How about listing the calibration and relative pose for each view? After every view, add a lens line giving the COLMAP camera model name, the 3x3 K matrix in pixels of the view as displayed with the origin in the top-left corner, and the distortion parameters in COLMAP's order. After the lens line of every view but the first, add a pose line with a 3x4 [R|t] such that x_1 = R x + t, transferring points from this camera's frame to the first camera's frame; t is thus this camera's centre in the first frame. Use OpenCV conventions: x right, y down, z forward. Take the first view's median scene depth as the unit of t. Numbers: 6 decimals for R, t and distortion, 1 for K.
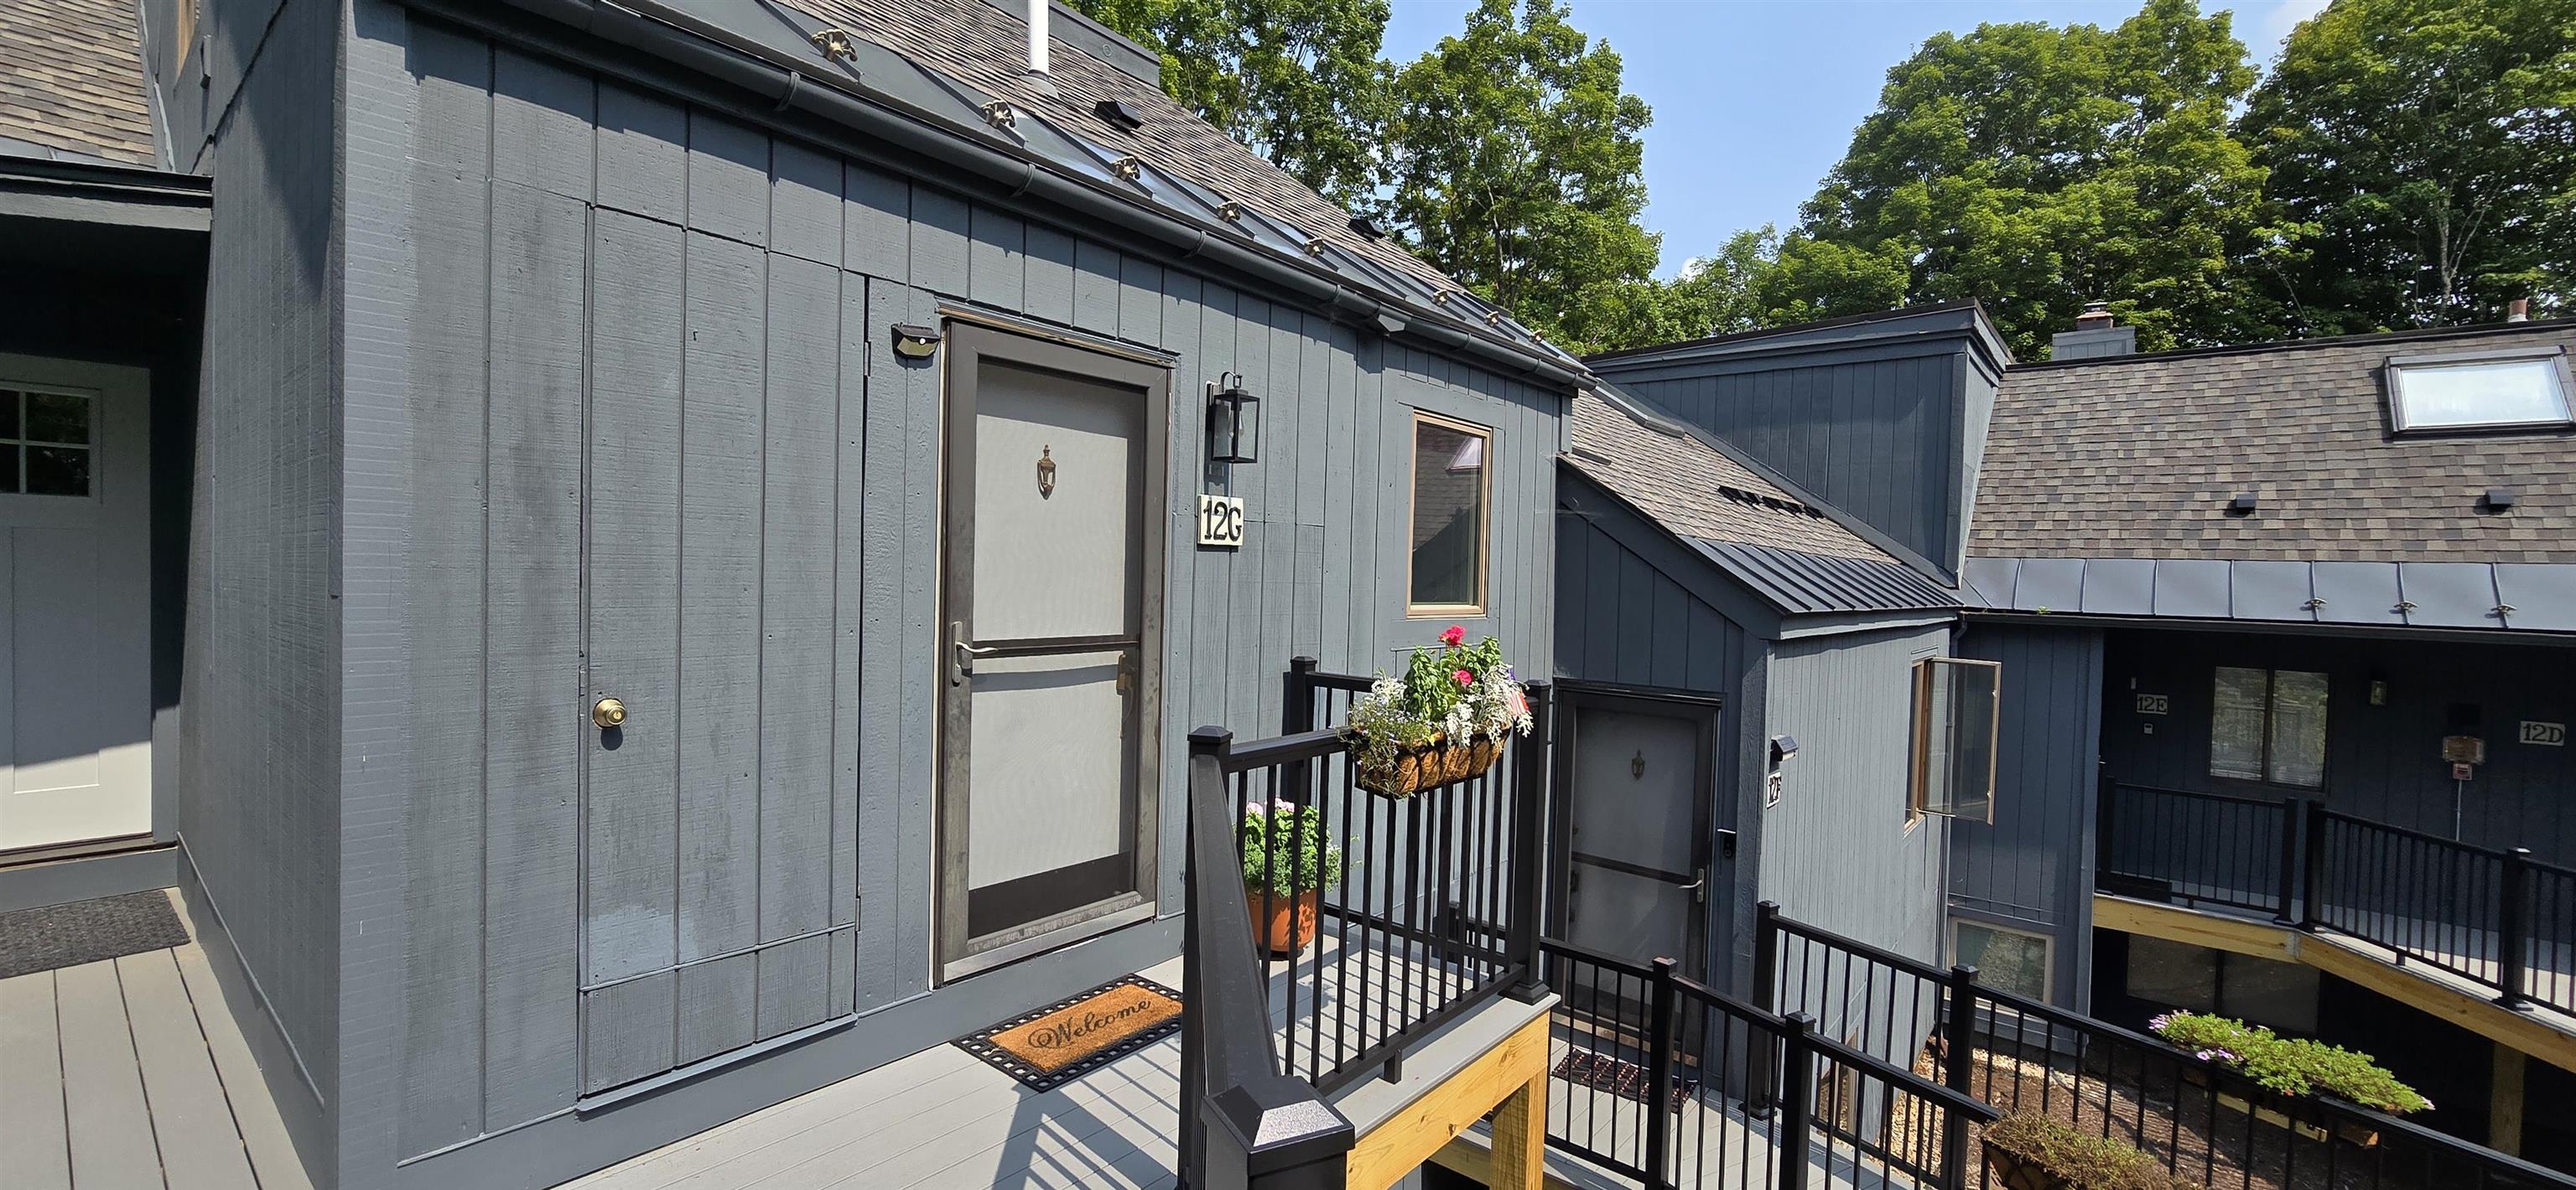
lens RADIAL K [[1057.0, 0, 1275.9], [0, 1057.0, 594.3], [0, 0, 1]] dist [-0.012011, 0.002866]
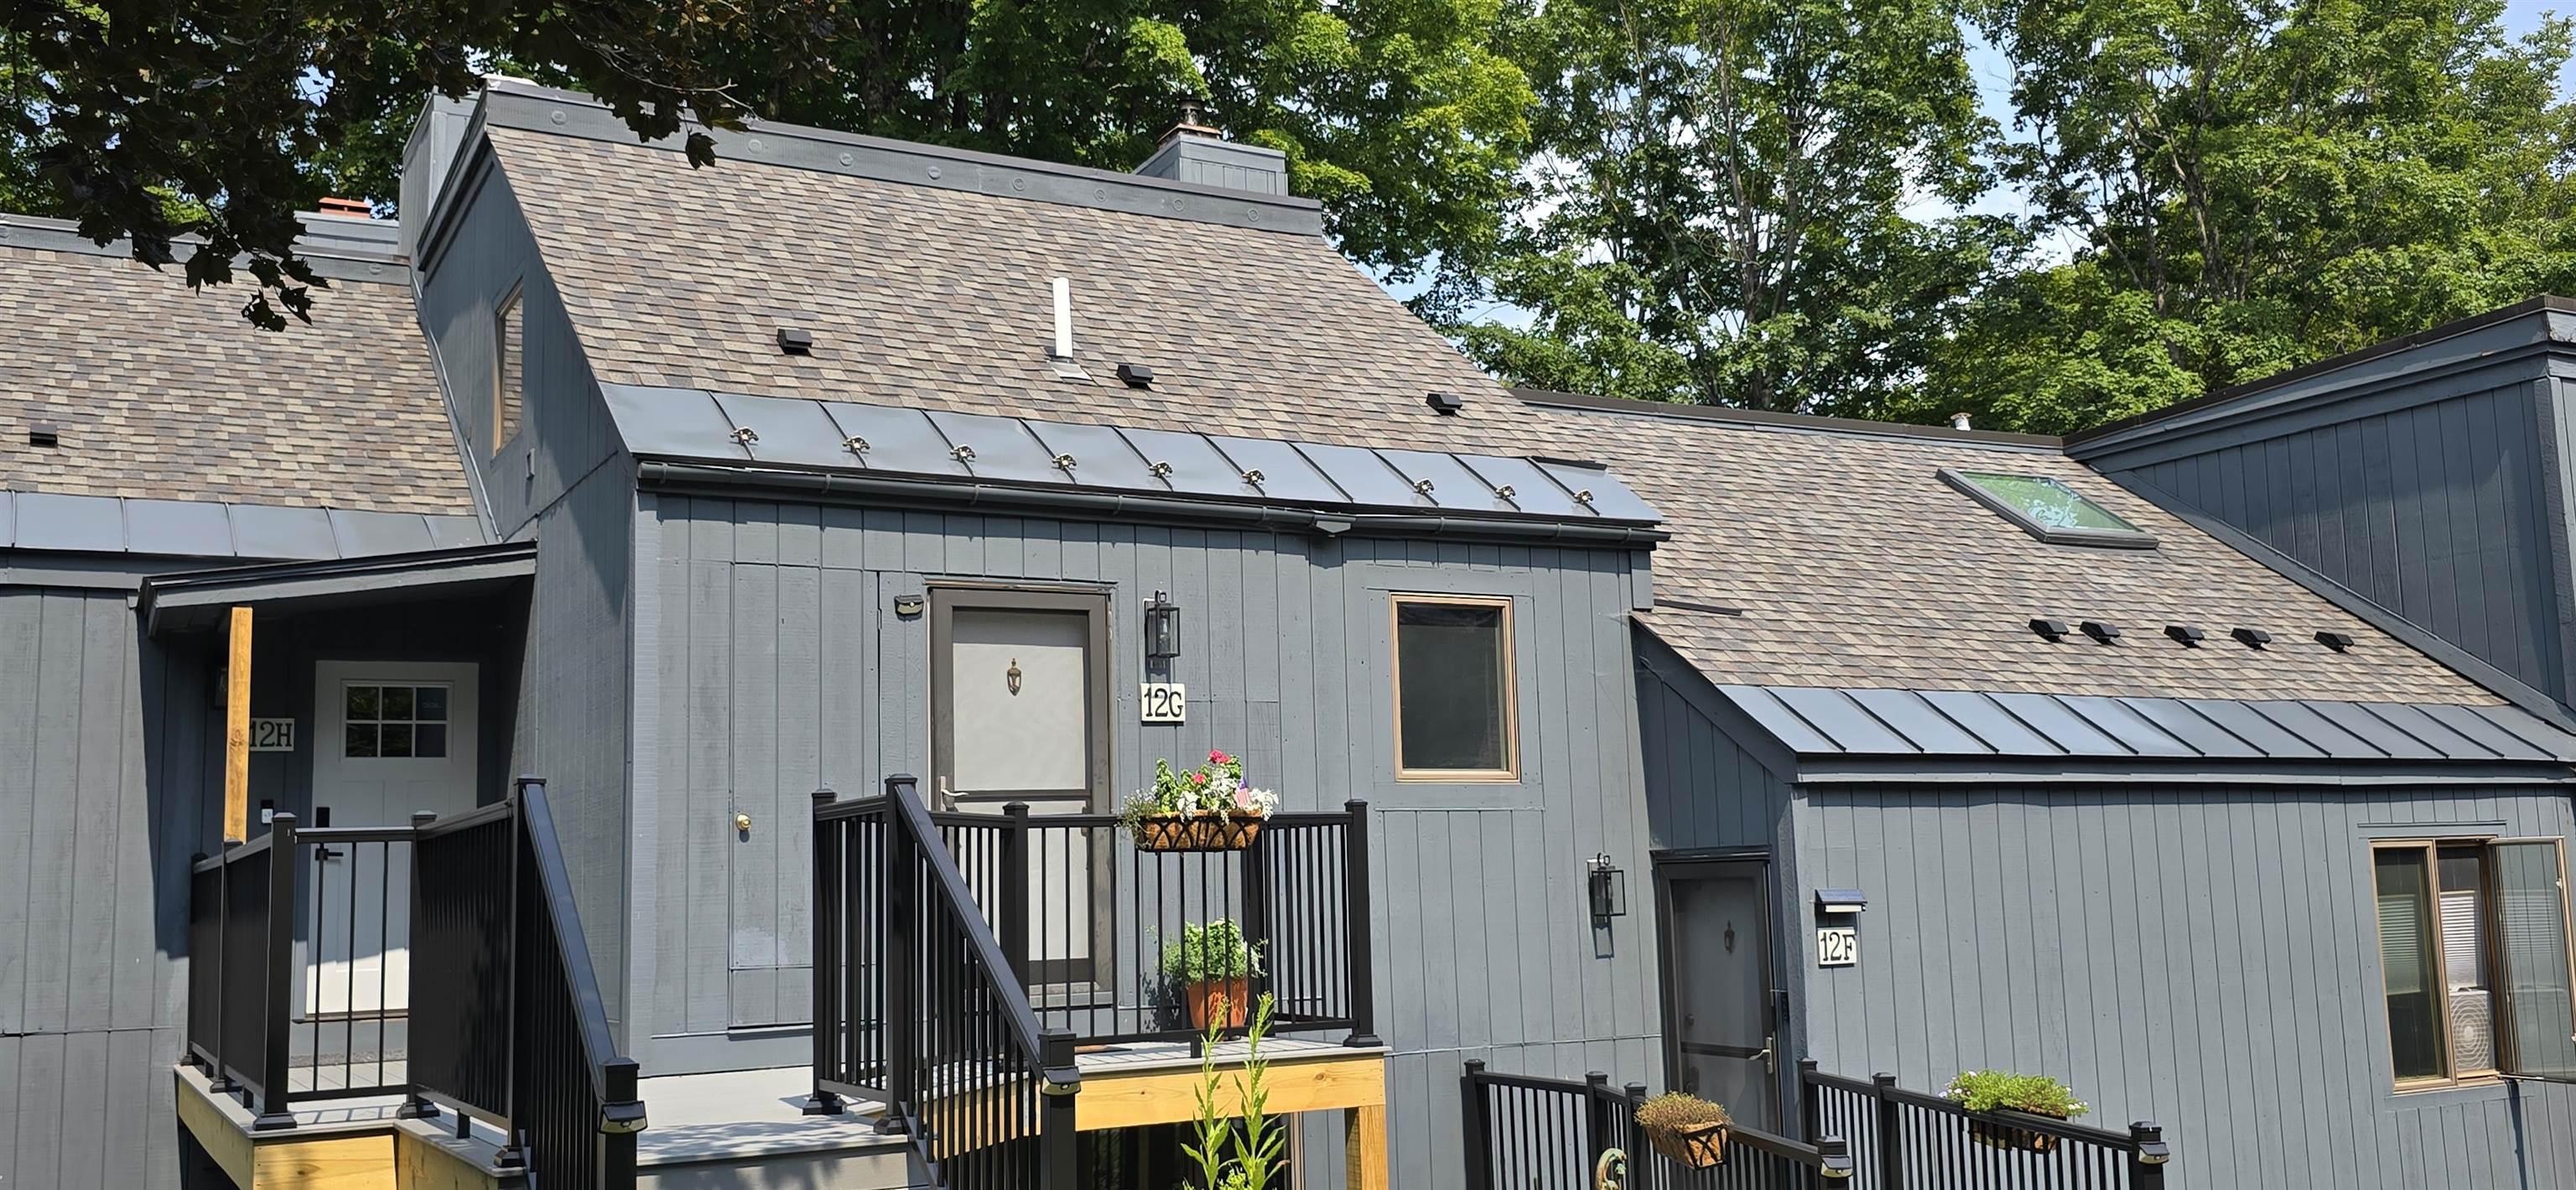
lens RADIAL K [[2153.2, 0, 1288.0], [0, 2153.2, 595.0], [0, 0, 1]] dist [0.086332, -0.004814]
pose [[0.929674, -0.104418, -0.353274, 1.079383], [0.048364, 0.985283, -0.163946, 0.250991], [0.365194, 0.135331, 0.921042, -1.454772]]
